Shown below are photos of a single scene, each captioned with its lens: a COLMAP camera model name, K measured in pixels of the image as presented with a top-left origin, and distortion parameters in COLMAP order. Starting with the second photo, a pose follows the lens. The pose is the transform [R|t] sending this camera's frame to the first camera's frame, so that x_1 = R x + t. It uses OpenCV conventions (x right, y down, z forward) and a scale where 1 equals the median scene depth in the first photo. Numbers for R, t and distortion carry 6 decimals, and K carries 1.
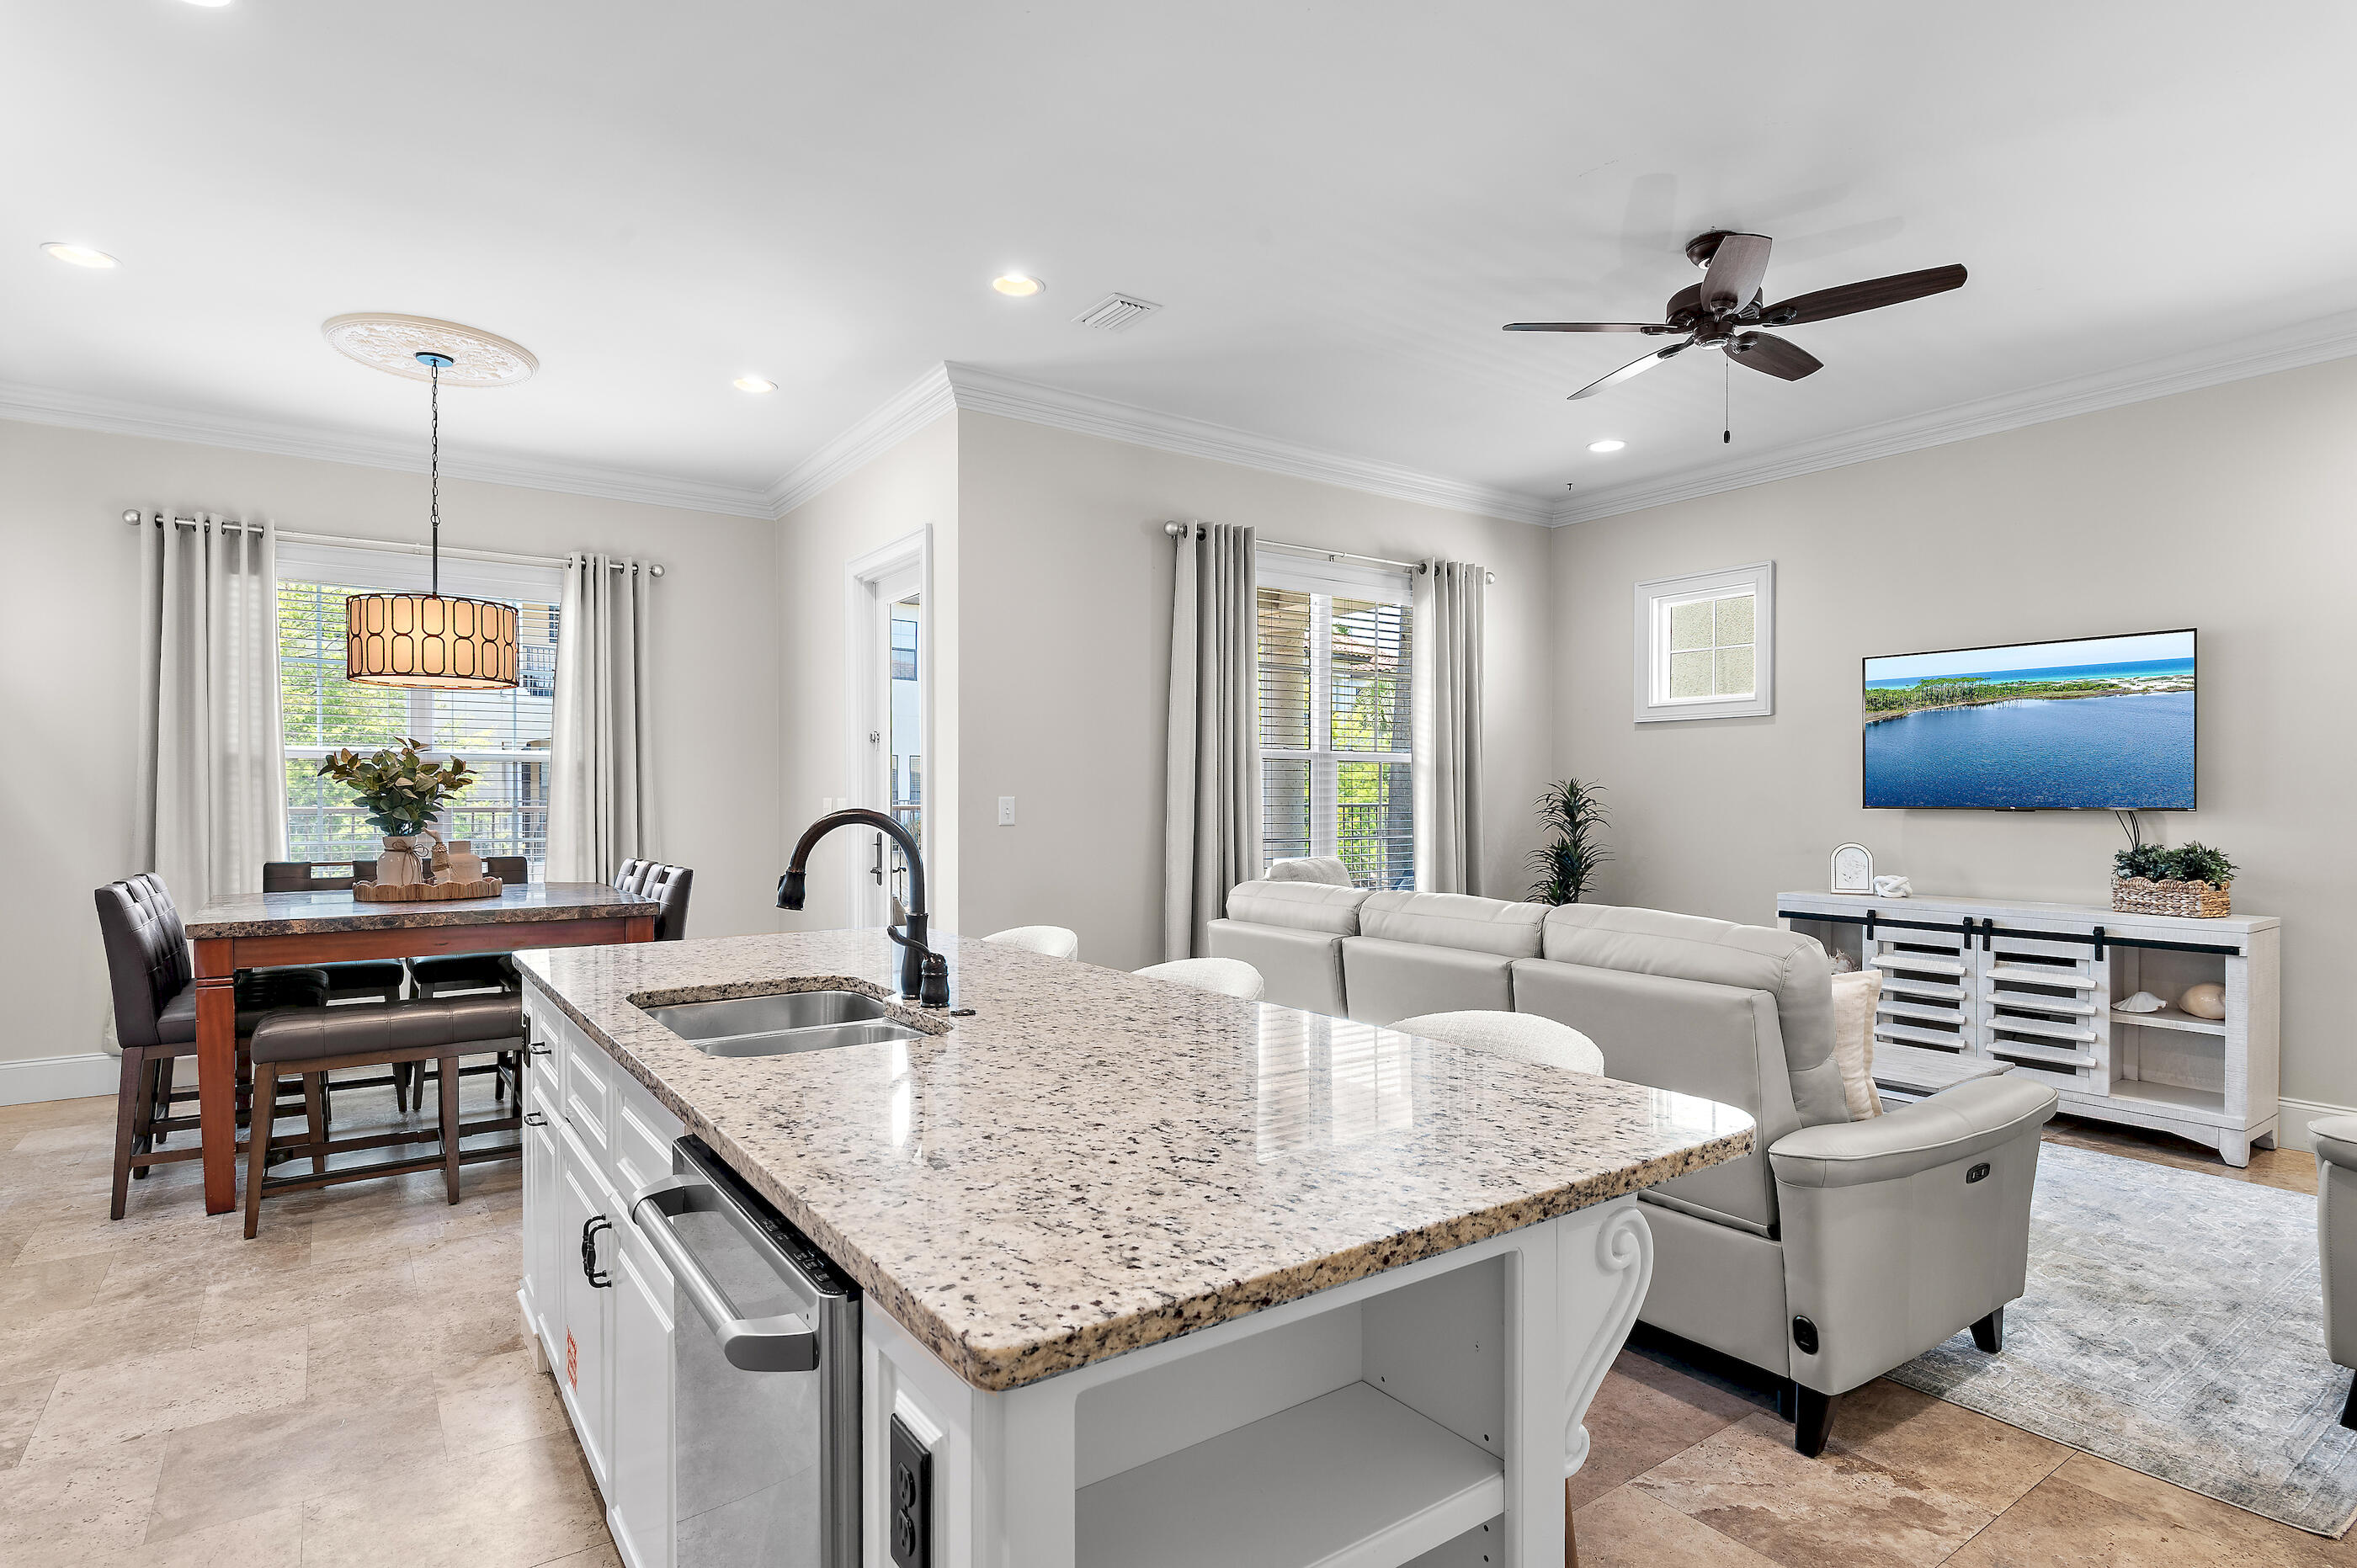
lens RADIAL K [[1212.4, 0, 1170.6], [0, 1212.4, 804.5], [0, 0, 1]] dist [0.001977, -0.001357]
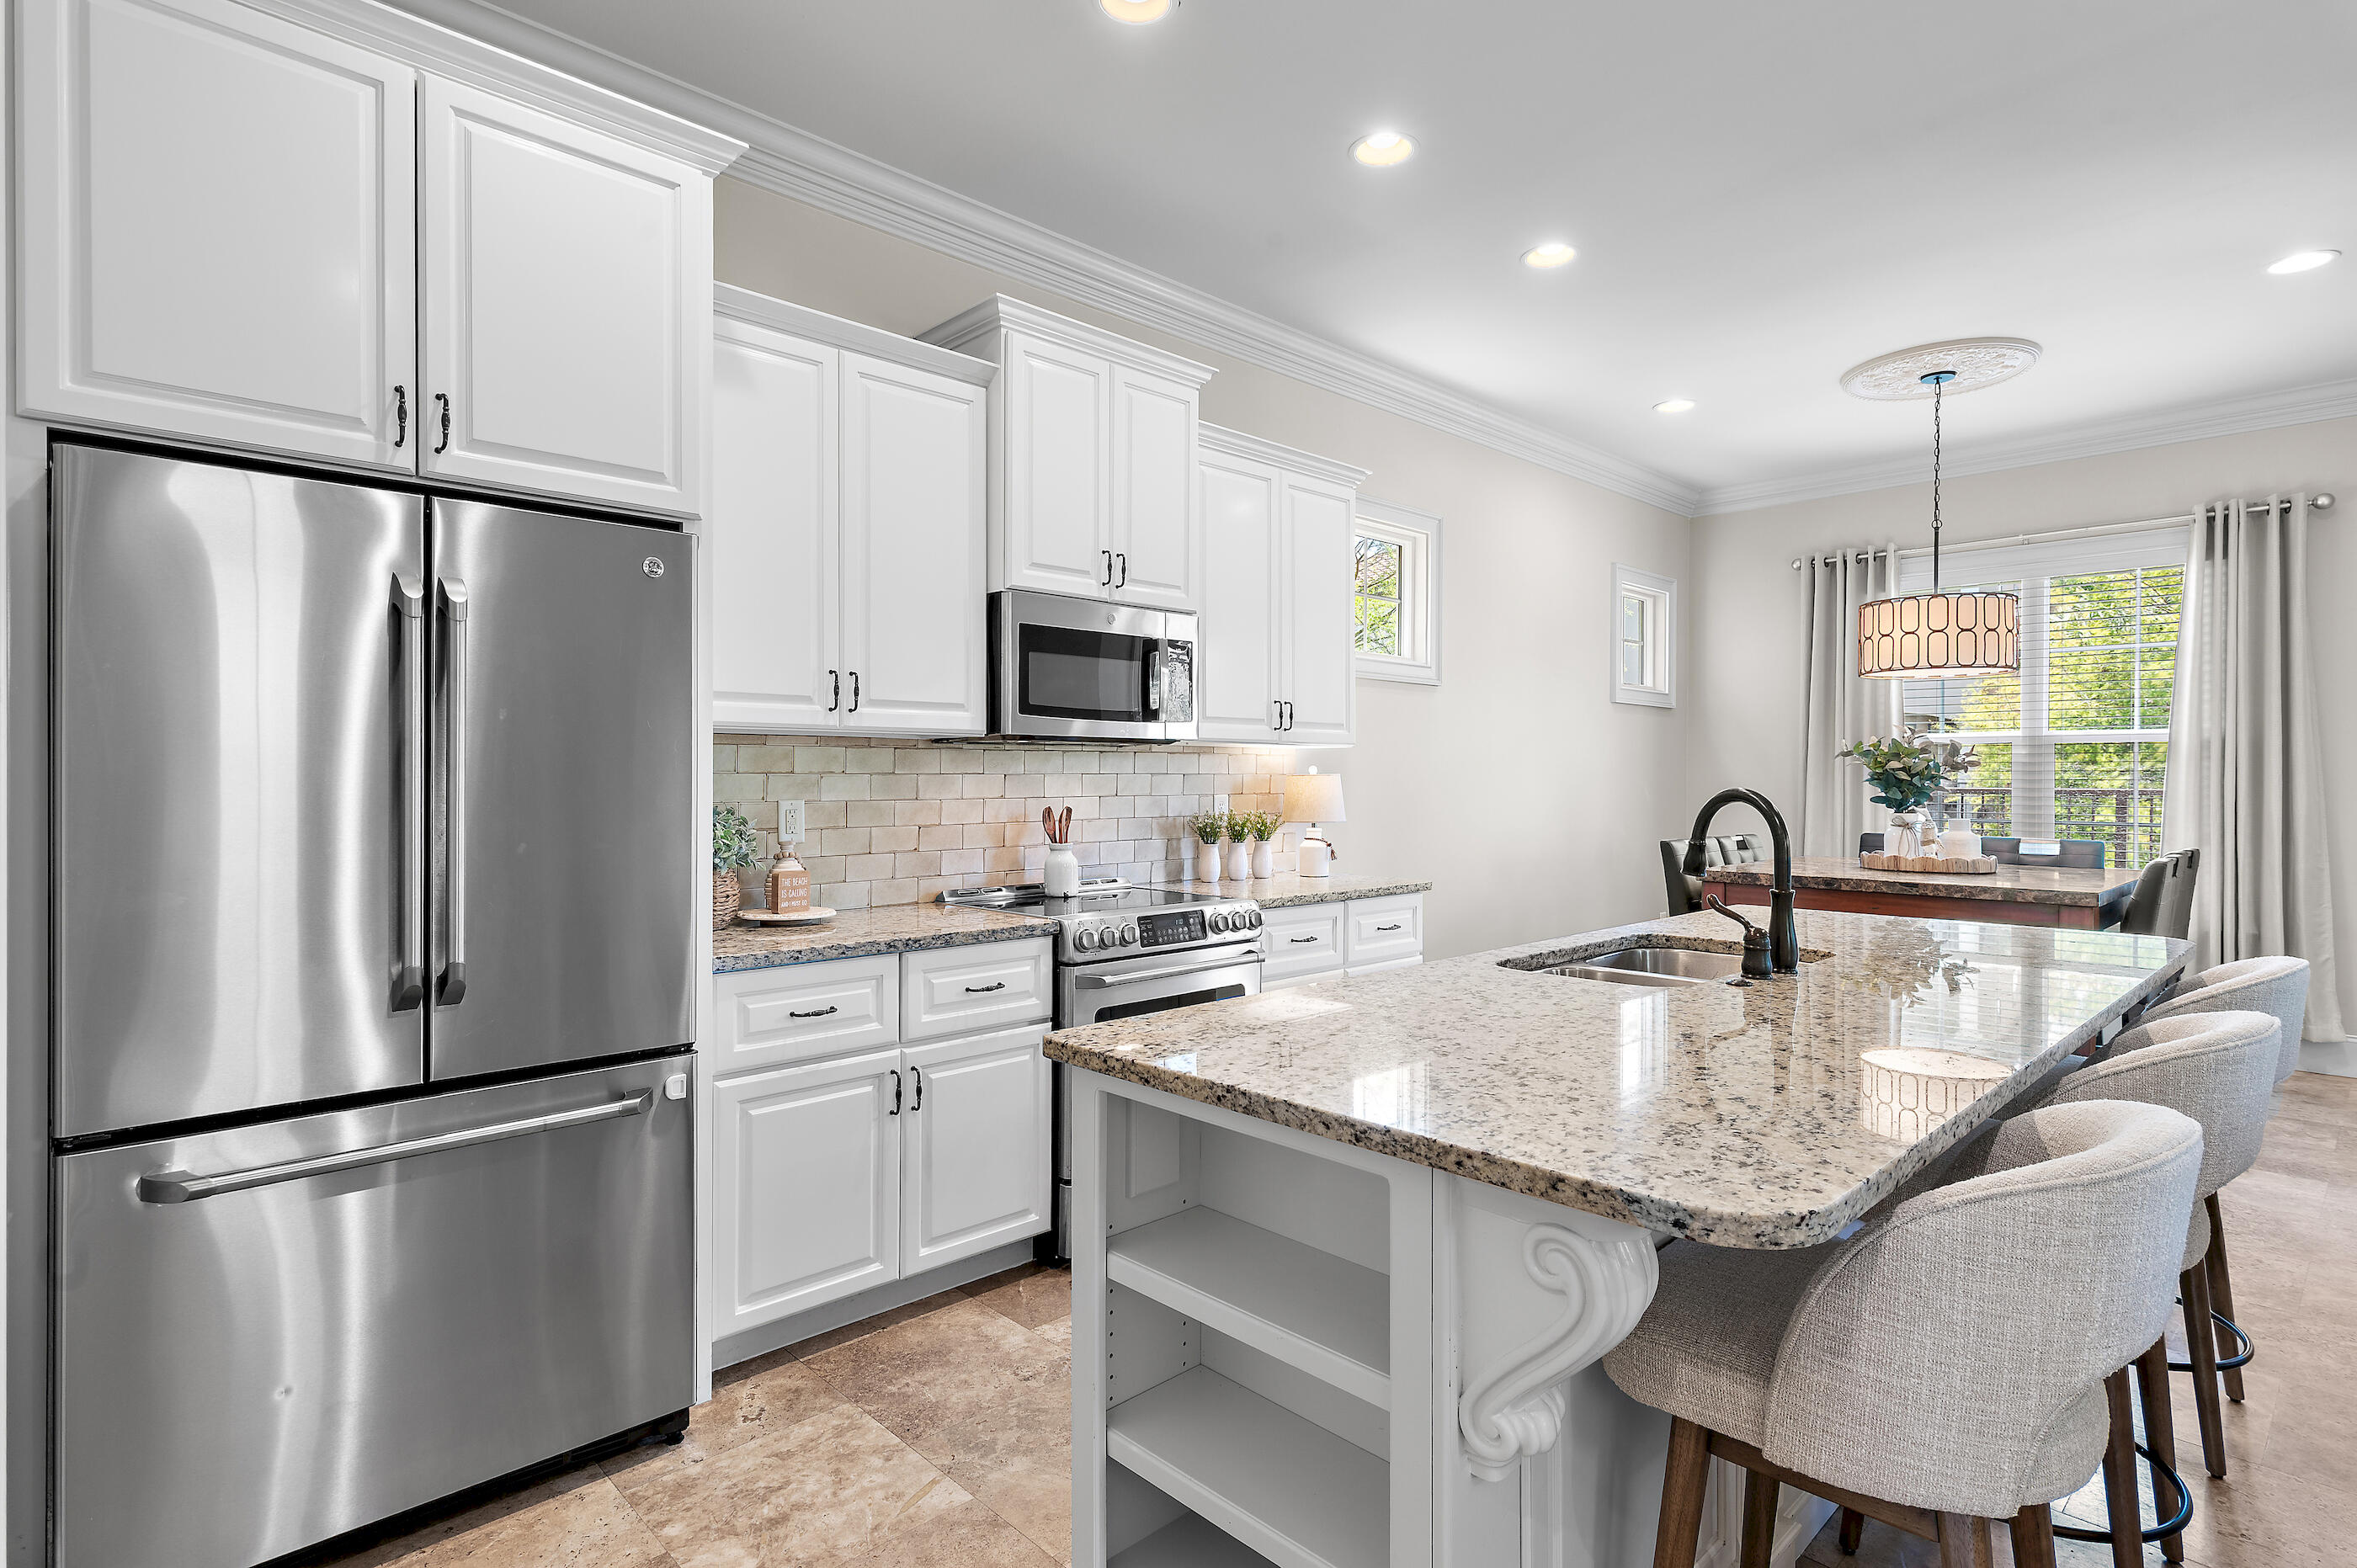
lens RADIAL K [[1159.5, 0, 1146.7], [0, 1159.5, 783.2], [0, 0, 1]] dist [-0.000867, 0.001702]
pose [[0.133137, 0.006519, -0.991076, 0.325614], [-0.009554, 0.999940, 0.005294, -0.000484], [0.991052, 0.008764, 0.133192, 0.156572]]
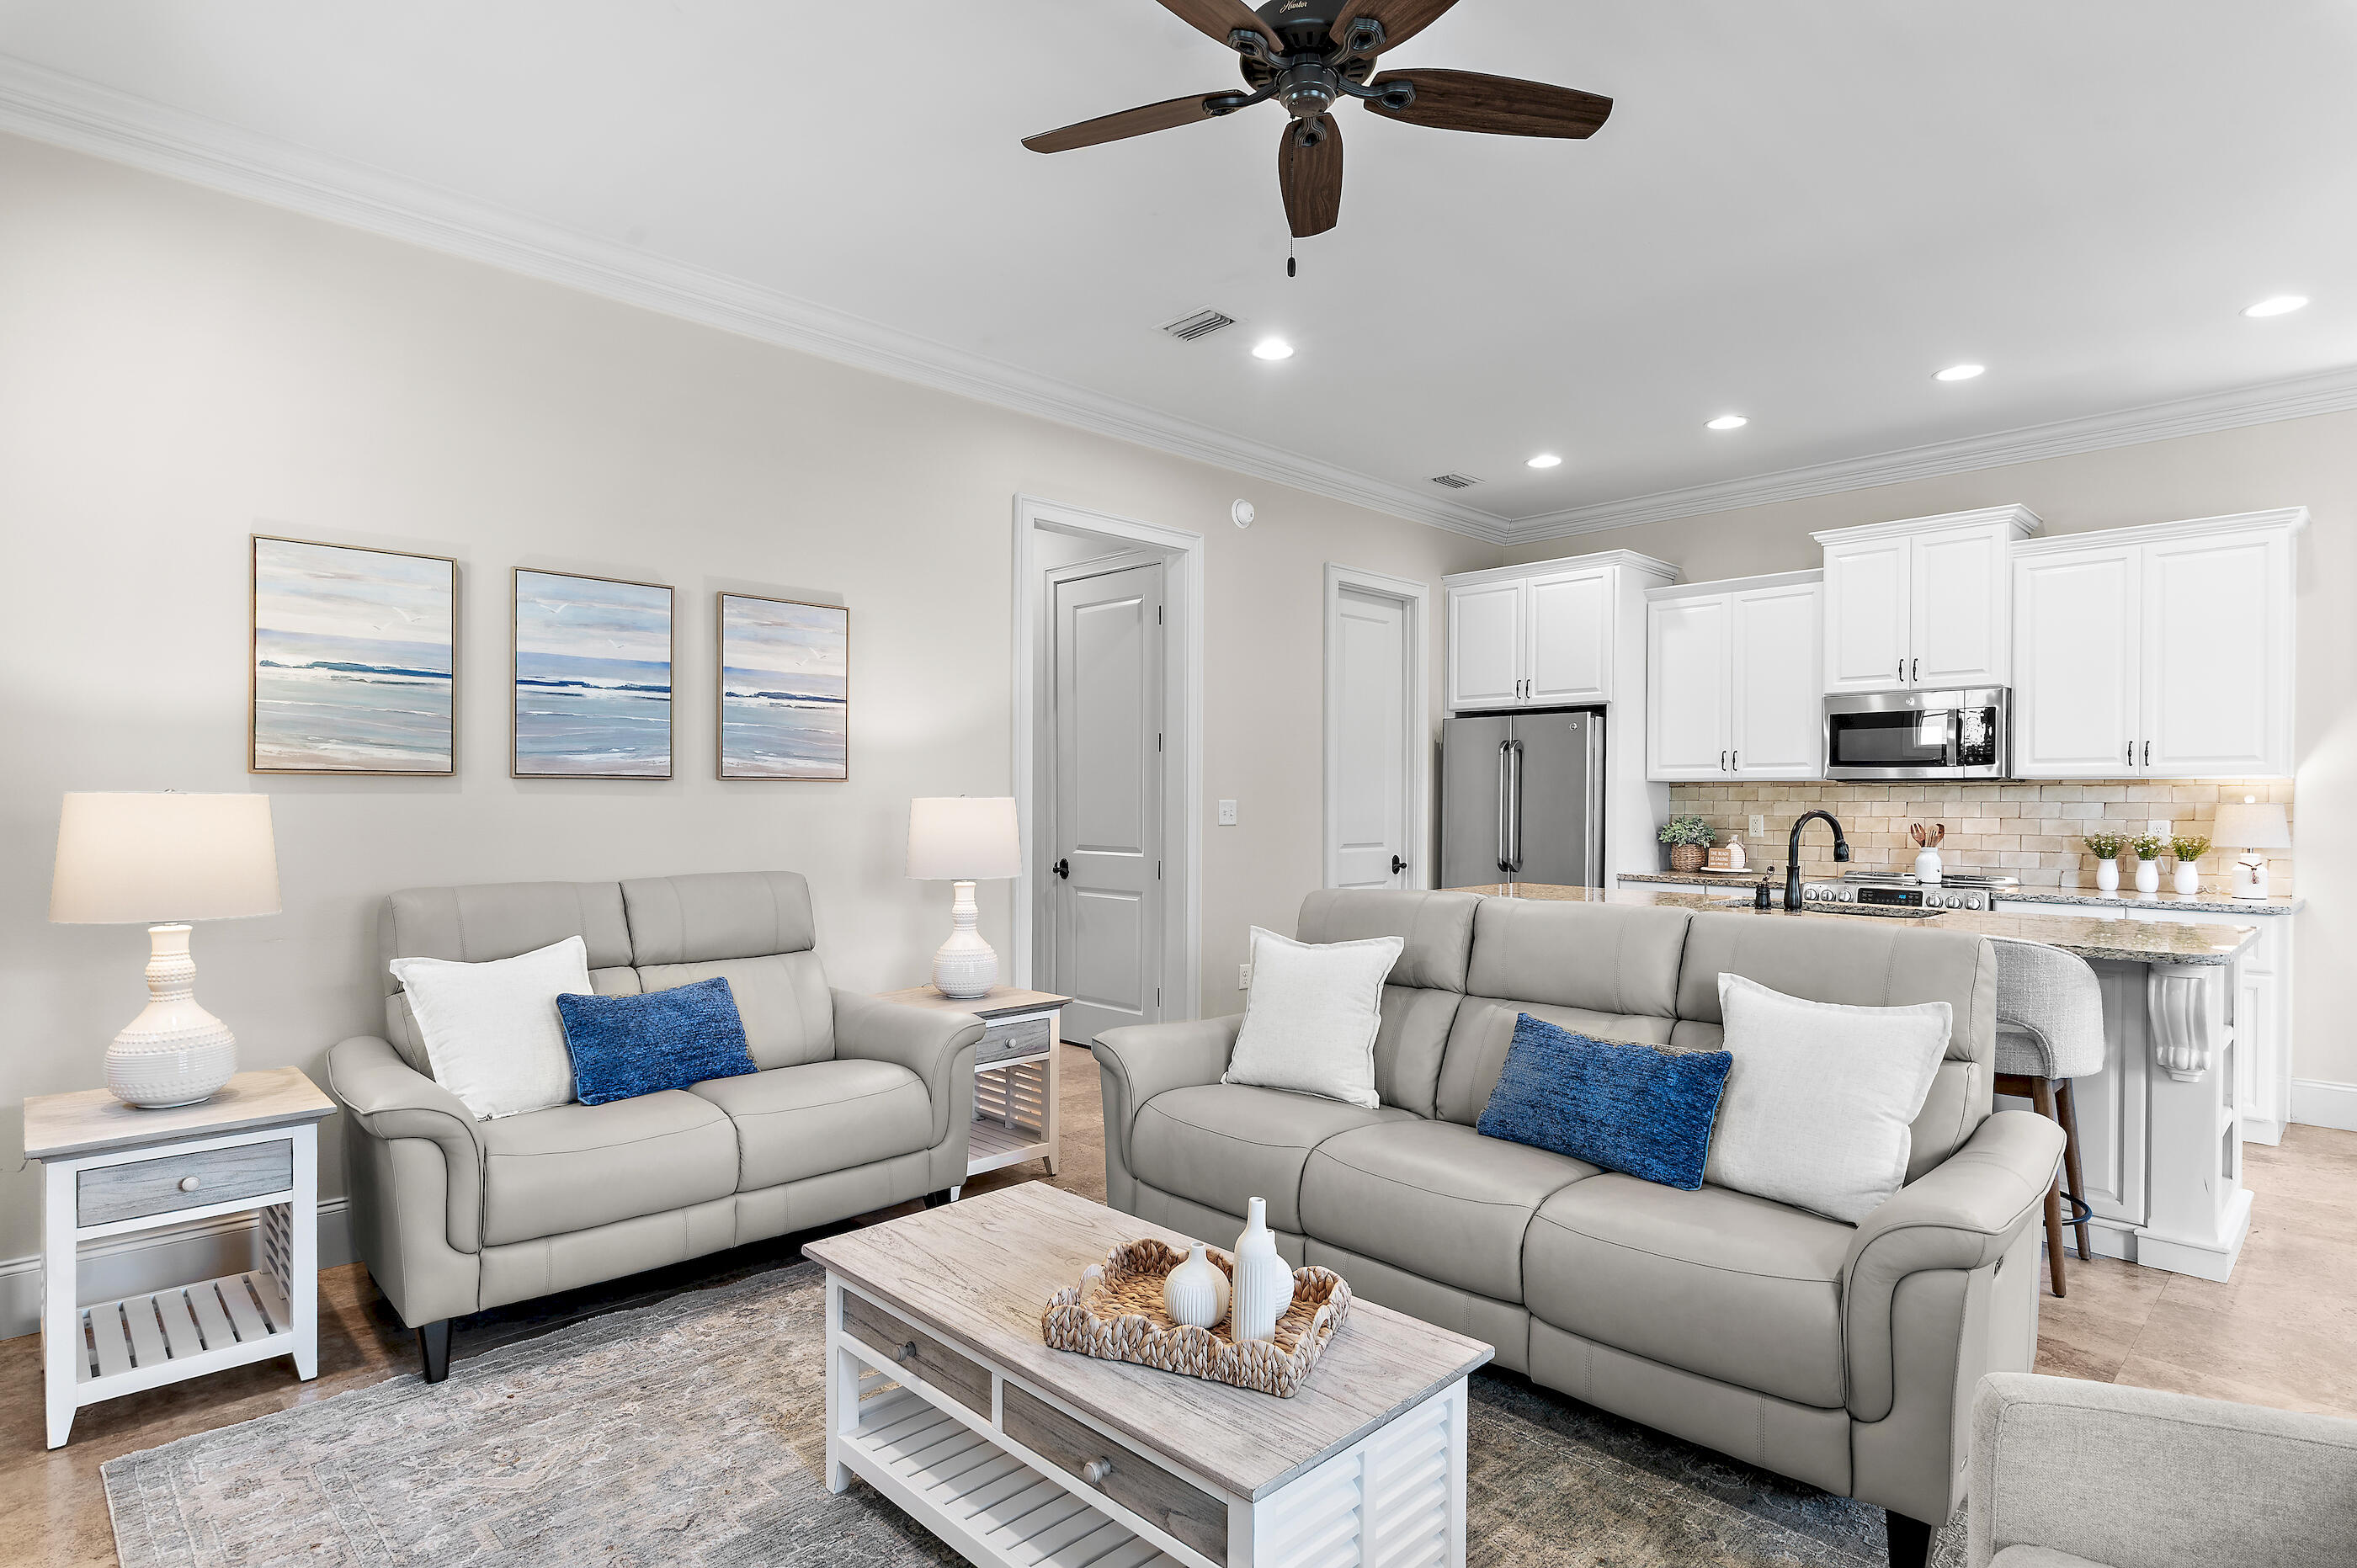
lens RADIAL K [[1212.4, 0, 1172.8], [0, 1212.4, 805.2], [0, 0, 1]] dist [0.001977, -0.001357]
pose [[-0.988668, -0.004162, -0.150063, 0.485638], [-0.006196, 0.999895, 0.013090, -0.009843], [0.149993, 0.013871, -0.988590, 1.291276]]
